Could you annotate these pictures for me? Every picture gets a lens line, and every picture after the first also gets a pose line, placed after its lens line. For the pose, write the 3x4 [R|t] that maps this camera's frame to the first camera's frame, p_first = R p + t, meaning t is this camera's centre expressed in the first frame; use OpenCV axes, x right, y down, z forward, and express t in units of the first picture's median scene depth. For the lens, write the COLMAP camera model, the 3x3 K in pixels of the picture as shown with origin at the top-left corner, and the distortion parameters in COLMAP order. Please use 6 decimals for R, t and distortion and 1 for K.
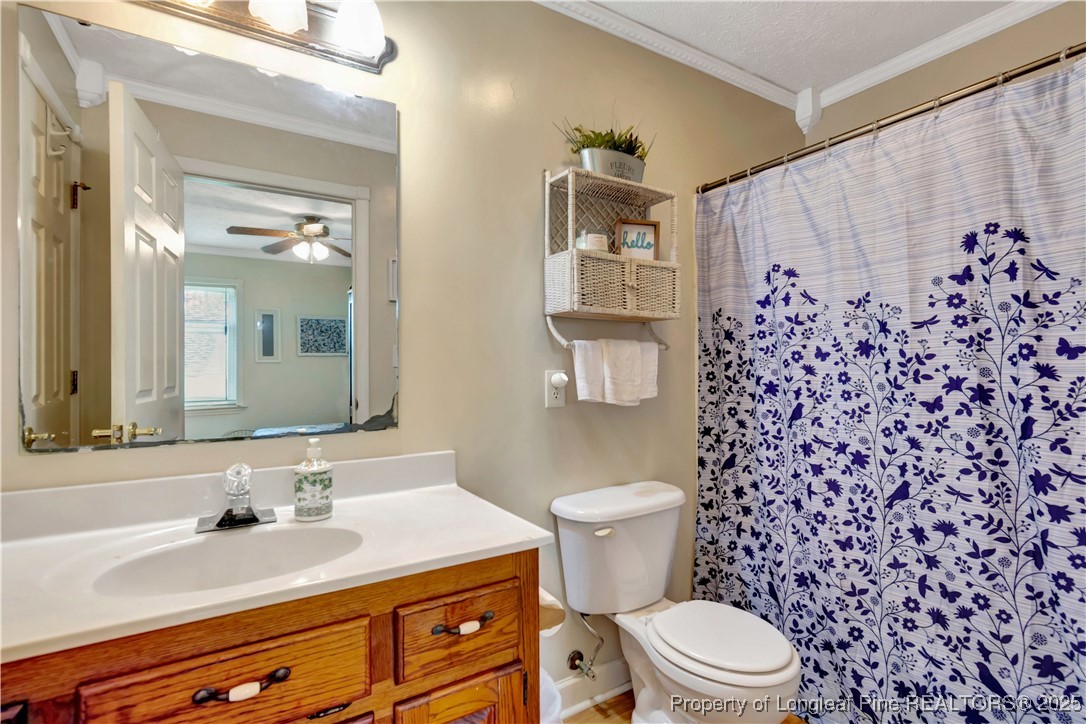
lens RADIAL K [[498.3, 0, 540.8], [0, 498.3, 361.2], [0, 0, 1]] dist [-0.002877, 0.000013]
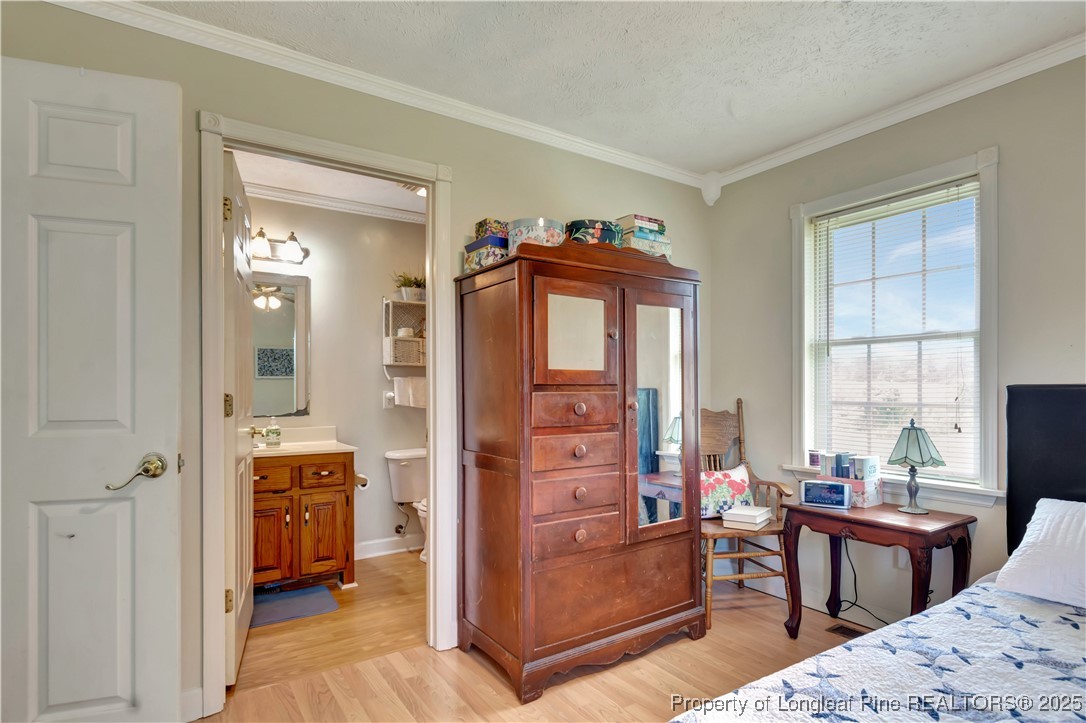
lens RADIAL K [[569.2, 0, 551.5], [0, 569.2, 383.1], [0, 0, 1]] dist [-0.001284, -0.000089]
pose [[0.999230, 0.003088, 0.039102, 0.838933], [-0.003302, 0.999980, 0.005410, -0.041492], [-0.039085, -0.005535, 0.999221, -1.933116]]
